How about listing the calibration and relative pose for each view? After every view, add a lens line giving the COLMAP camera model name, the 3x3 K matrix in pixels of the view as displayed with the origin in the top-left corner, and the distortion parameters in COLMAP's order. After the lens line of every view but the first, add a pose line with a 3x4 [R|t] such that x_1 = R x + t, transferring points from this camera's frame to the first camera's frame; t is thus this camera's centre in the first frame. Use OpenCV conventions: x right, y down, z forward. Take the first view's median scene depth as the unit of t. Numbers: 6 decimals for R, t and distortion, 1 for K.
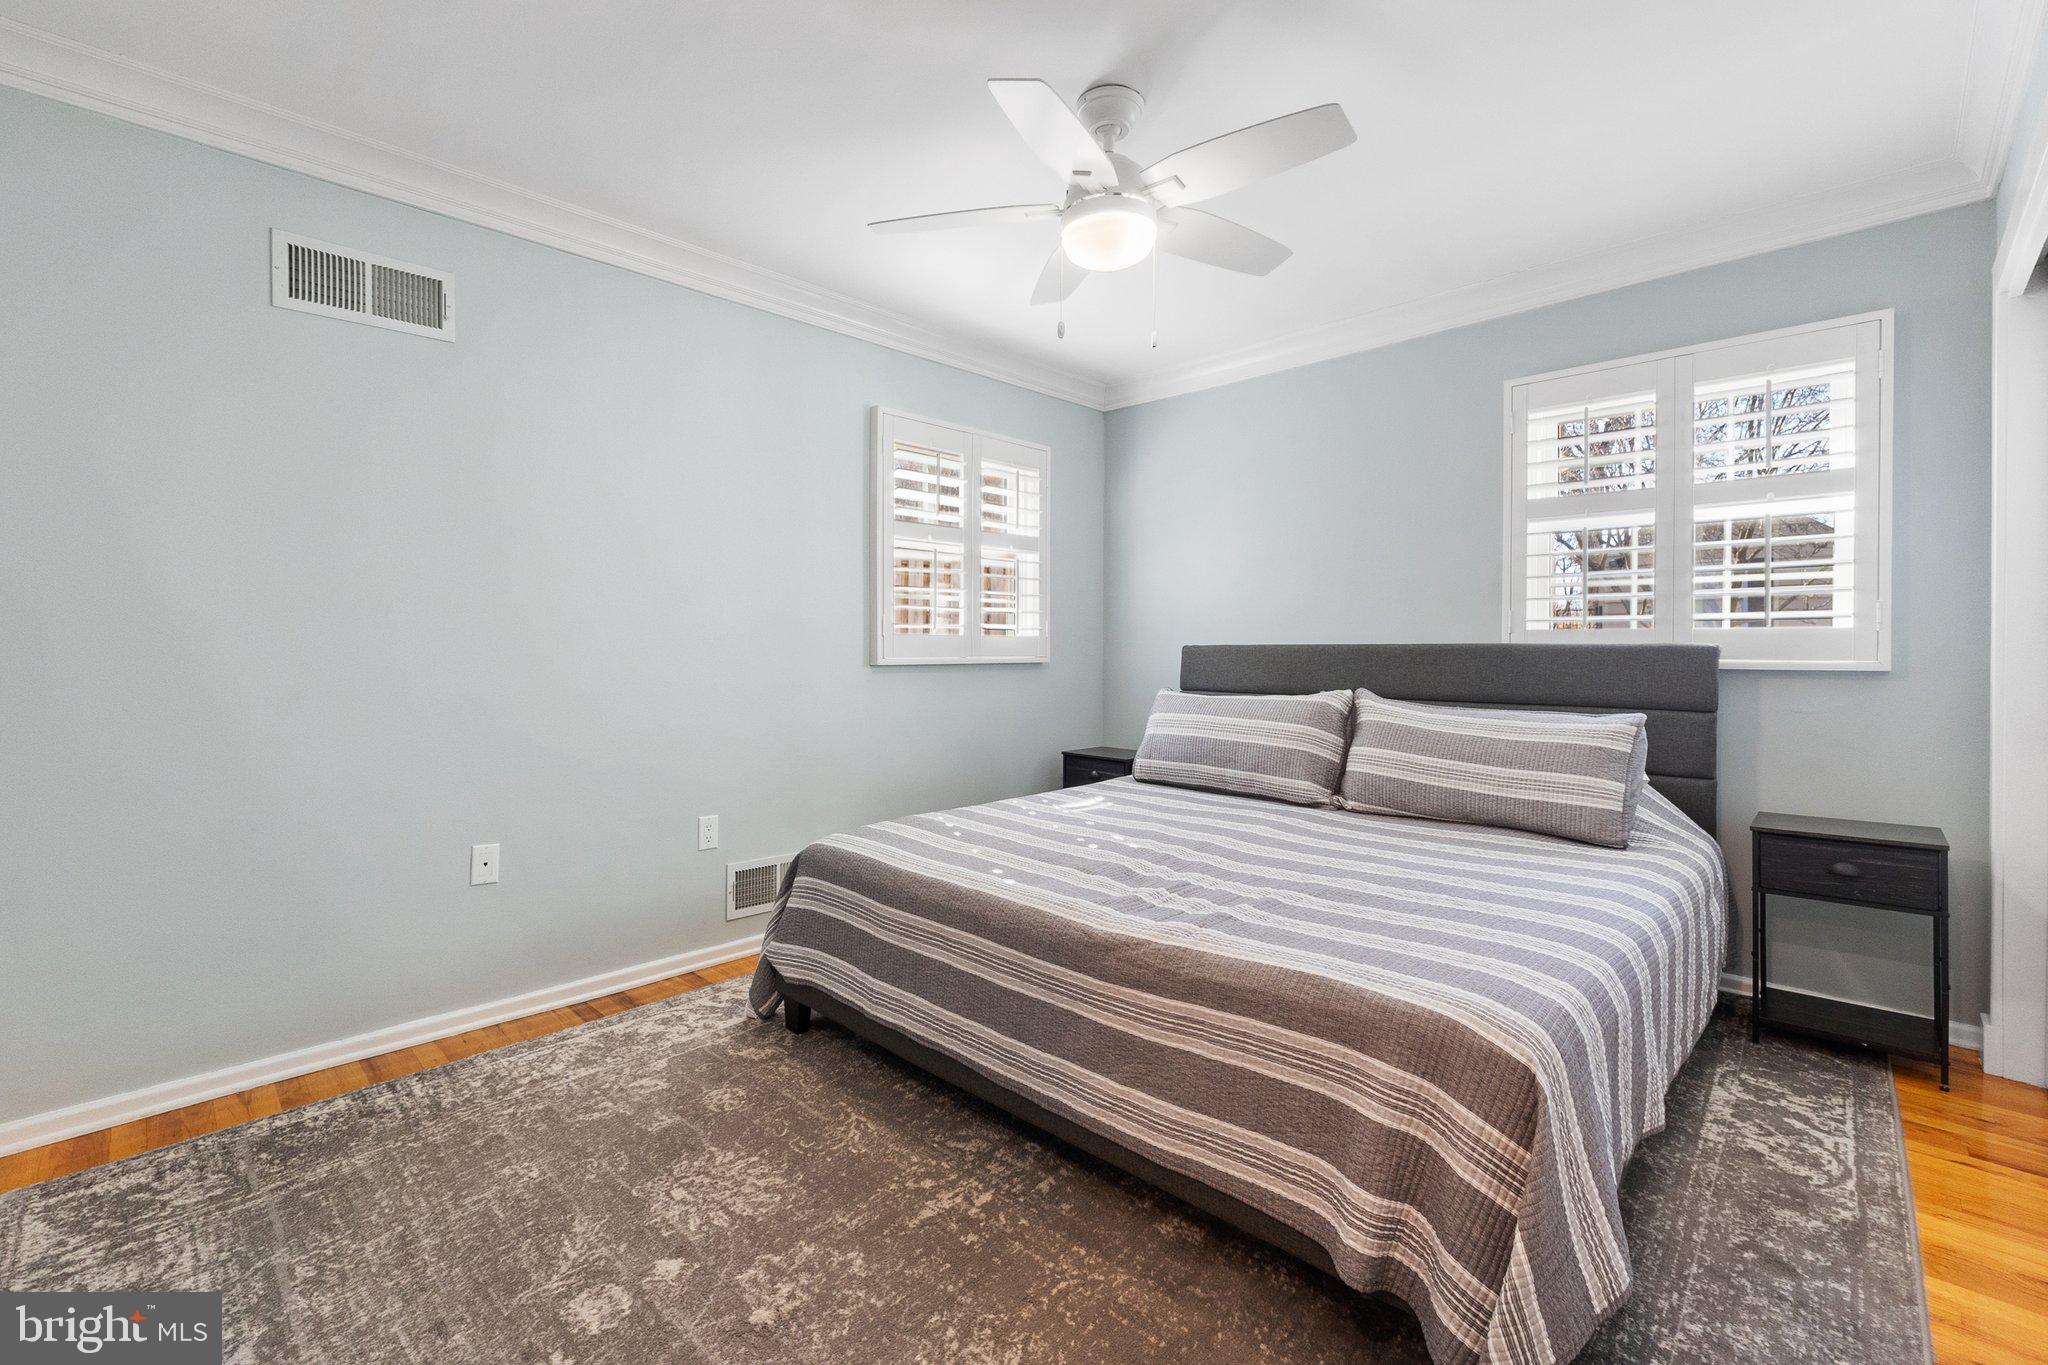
lens RADIAL K [[881.5, 0, 1024.8], [0, 881.5, 633.8], [0, 0, 1]] dist [-0.006152, 0.000688]
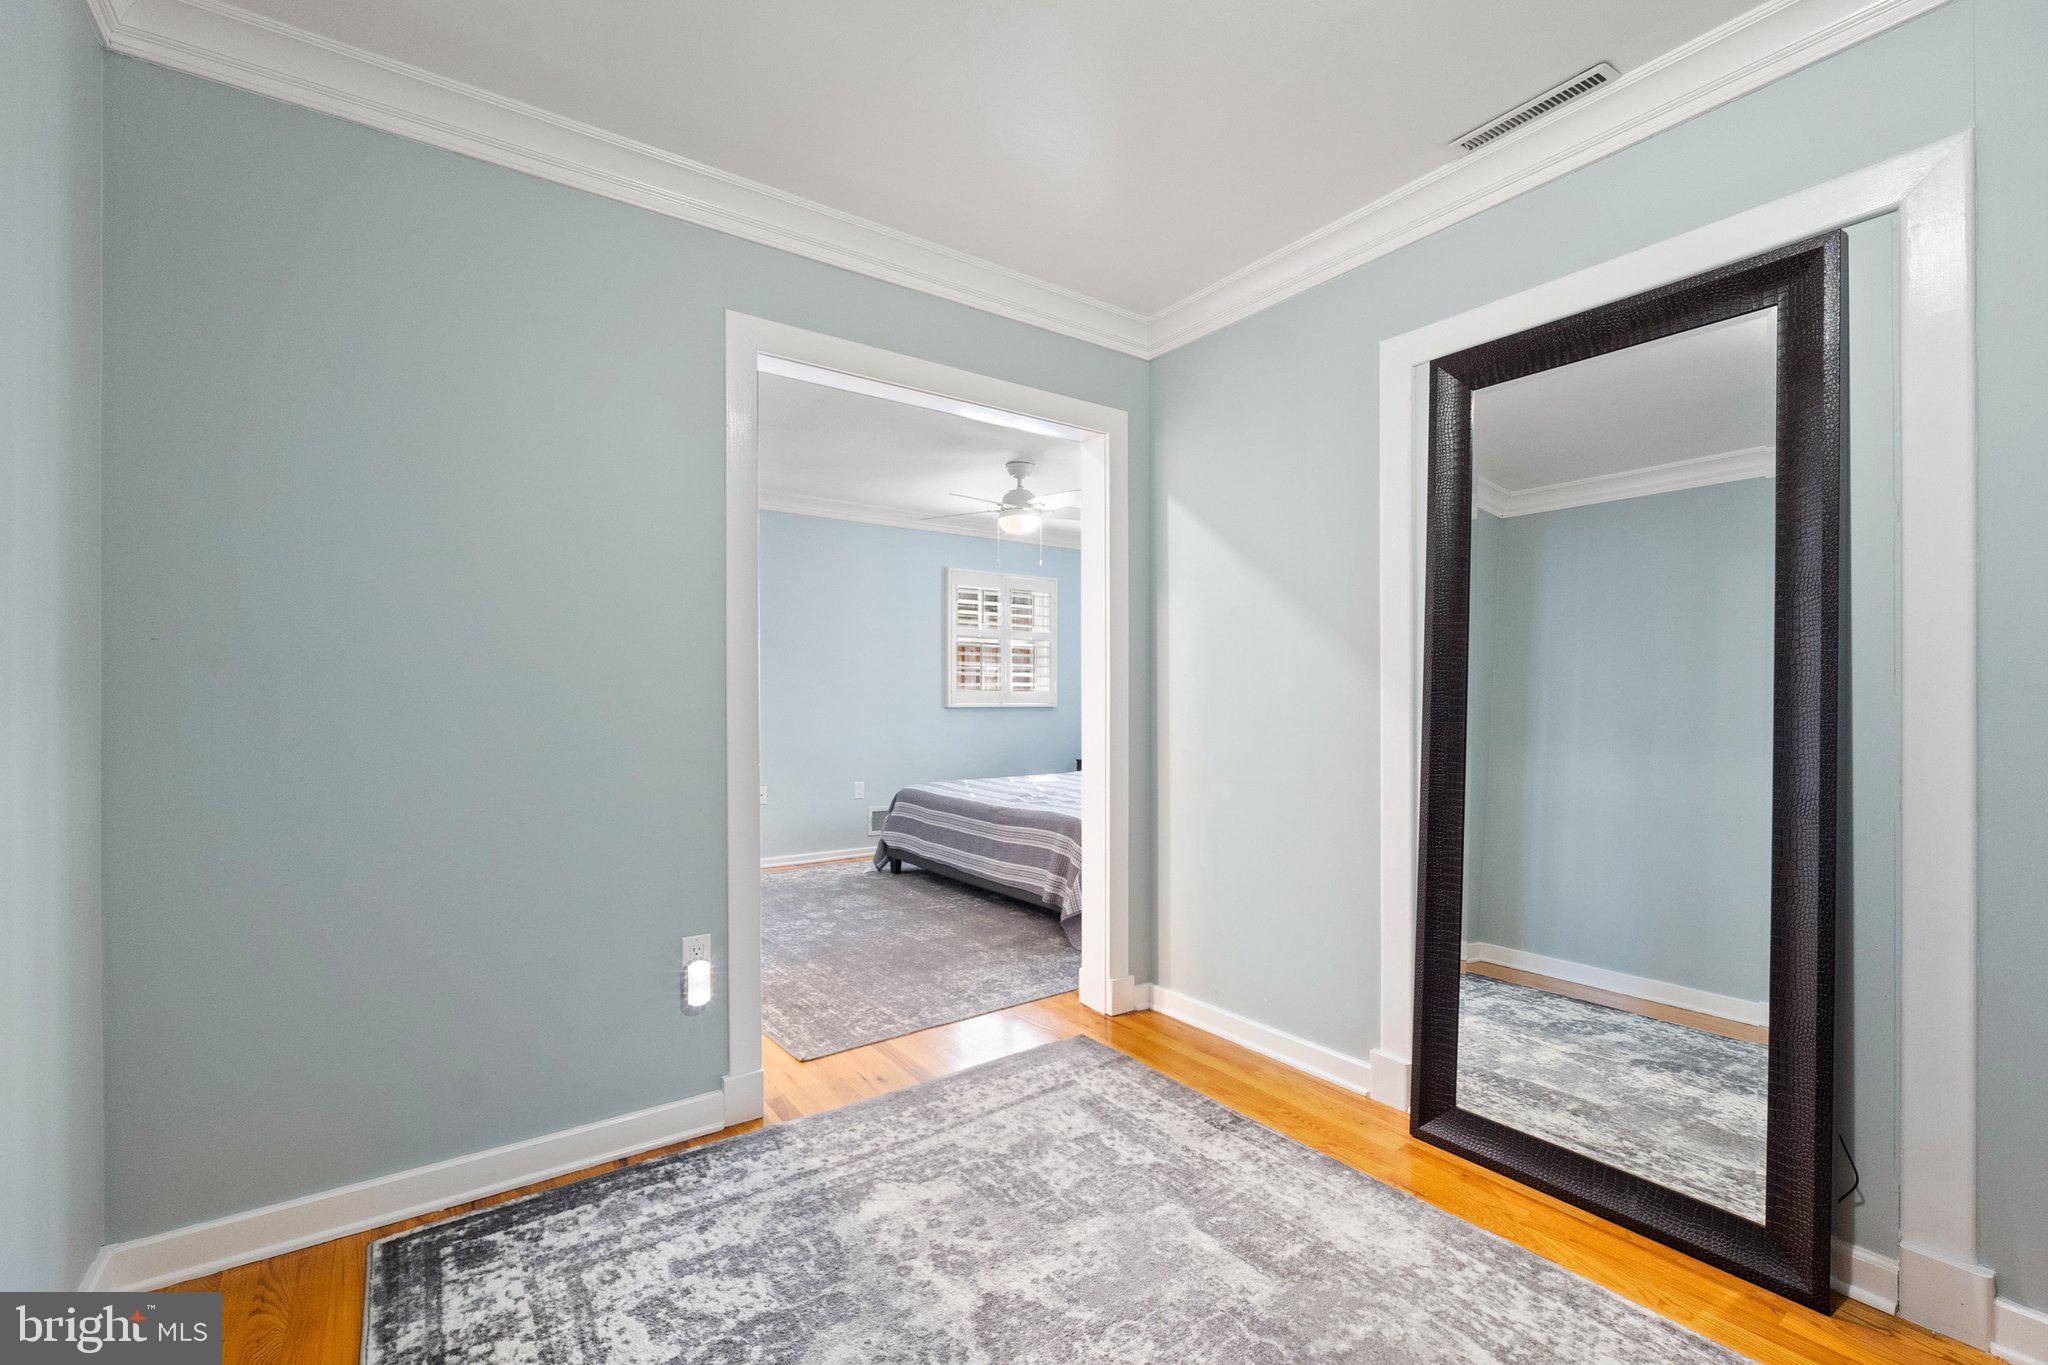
lens RADIAL K [[881.5, 0, 1025.2], [0, 881.5, 683.3], [0, 0, 1]] dist [-0.006152, 0.000688]
pose [[0.983957, 0.006529, -0.178289, 0.463711], [-0.006585, 0.999978, 0.000275, -0.020986], [0.178287, 0.000903, 0.983978, -1.136279]]
